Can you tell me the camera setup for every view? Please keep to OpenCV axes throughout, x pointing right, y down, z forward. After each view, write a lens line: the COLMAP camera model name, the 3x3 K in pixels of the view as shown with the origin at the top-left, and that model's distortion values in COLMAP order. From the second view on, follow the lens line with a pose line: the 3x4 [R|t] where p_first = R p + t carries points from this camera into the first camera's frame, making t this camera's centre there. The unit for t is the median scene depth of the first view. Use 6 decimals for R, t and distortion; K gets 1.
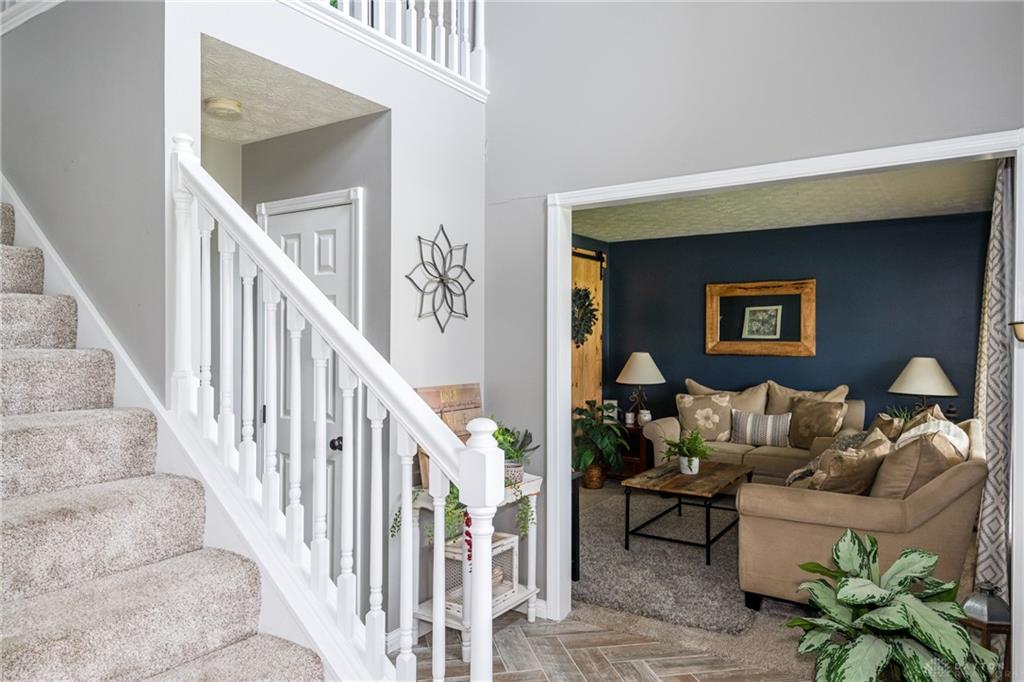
lens RADIAL K [[676.4, 0, 512.0], [0, 676.4, 341.0], [0, 0, 1]] dist [0.003145, -0.002500]
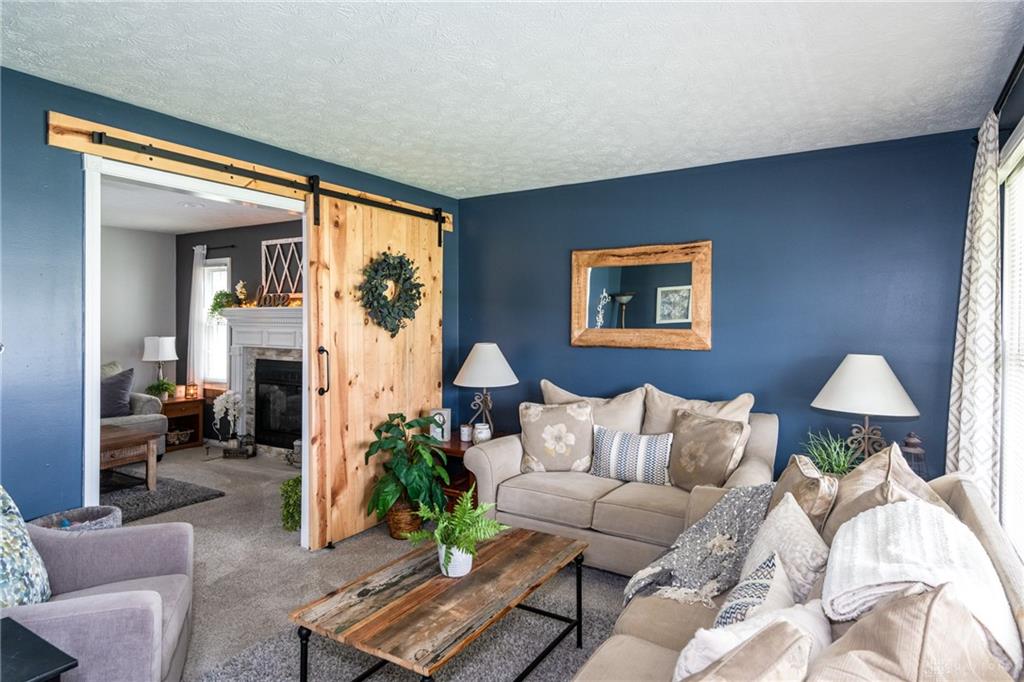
lens RADIAL K [[596.5, 0, 515.1], [0, 596.5, 330.8], [0, 0, 1]] dist [0.016998, 0.000592]
pose [[0.999013, -0.001660, 0.044388, 0.215584], [0.001125, 0.999927, 0.012070, -0.005172], [-0.044405, -0.012008, 0.998941, 0.383864]]
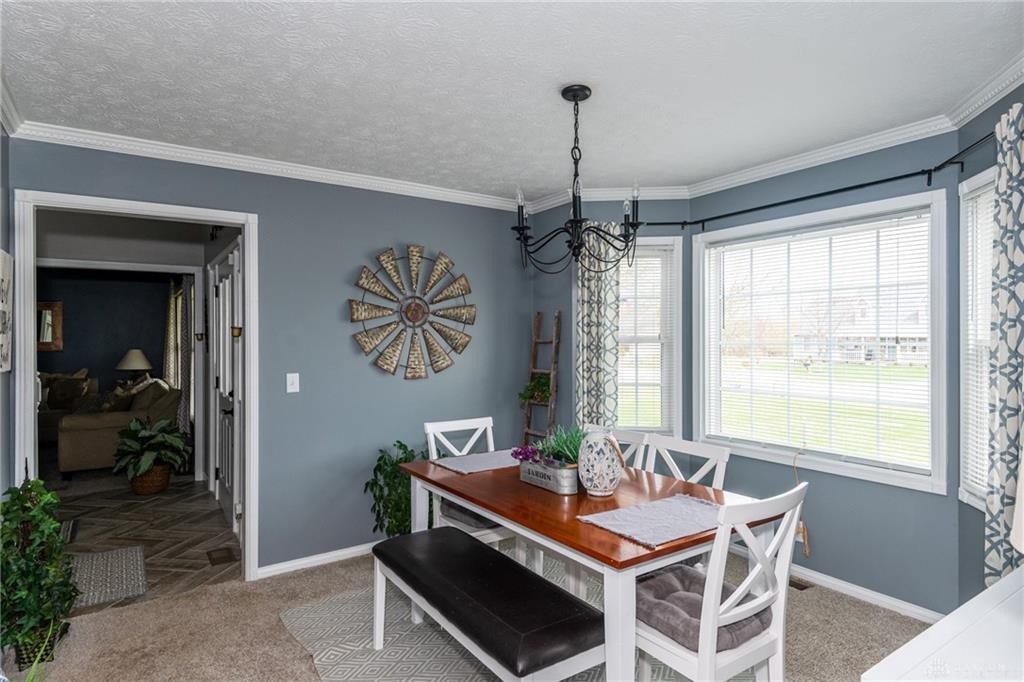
lens RADIAL K [[578.5, 0, 512.0], [0, 578.5, 341.0], [0, 0, 1]] dist [0.002469, 0.000265]
pose [[0.370184, -0.007838, 0.928925, -0.400441], [0.007043, 0.999959, 0.005631, -0.000111], [-0.928932, 0.004458, 0.370224, -0.445202]]
